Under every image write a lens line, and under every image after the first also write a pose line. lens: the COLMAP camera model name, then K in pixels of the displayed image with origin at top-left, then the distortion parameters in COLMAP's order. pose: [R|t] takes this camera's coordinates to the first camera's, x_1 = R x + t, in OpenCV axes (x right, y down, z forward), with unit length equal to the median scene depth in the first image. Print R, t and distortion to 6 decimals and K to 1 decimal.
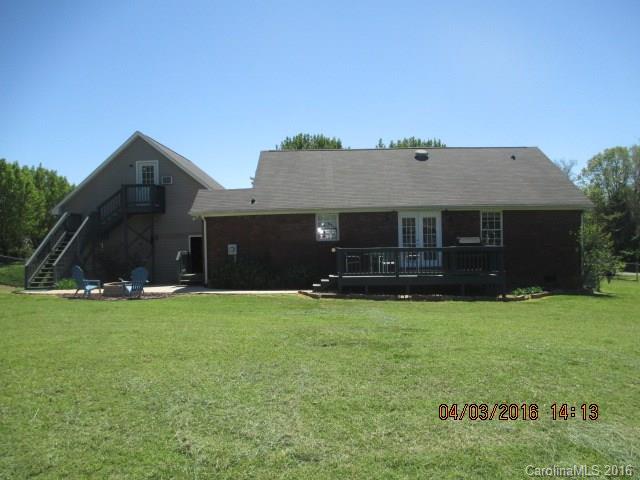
lens RADIAL K [[549.4, 0, 320.0], [0, 549.4, 240.0], [0, 0, 1]] dist [-0.078710, 0.001281]
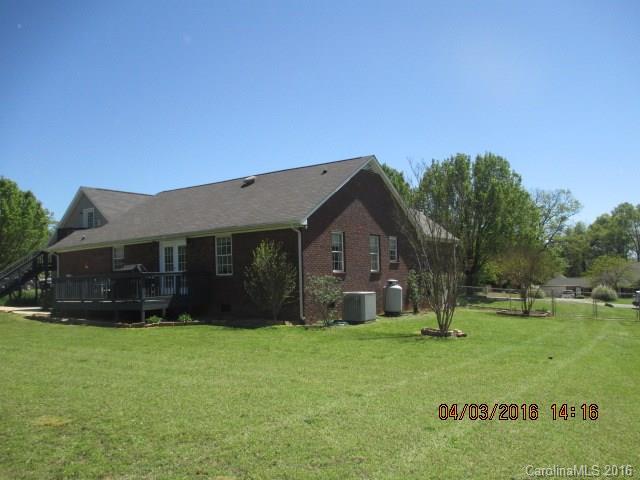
lens RADIAL K [[549.4, 0, 320.0], [0, 549.4, 240.0], [0, 0, 1]] dist [-0.078710, 0.001281]
pose [[0.866639, -0.053011, -0.496112, 0.934338], [0.026905, 0.997858, -0.059624, 0.016532], [0.498211, 0.038324, 0.866209, 0.244485]]
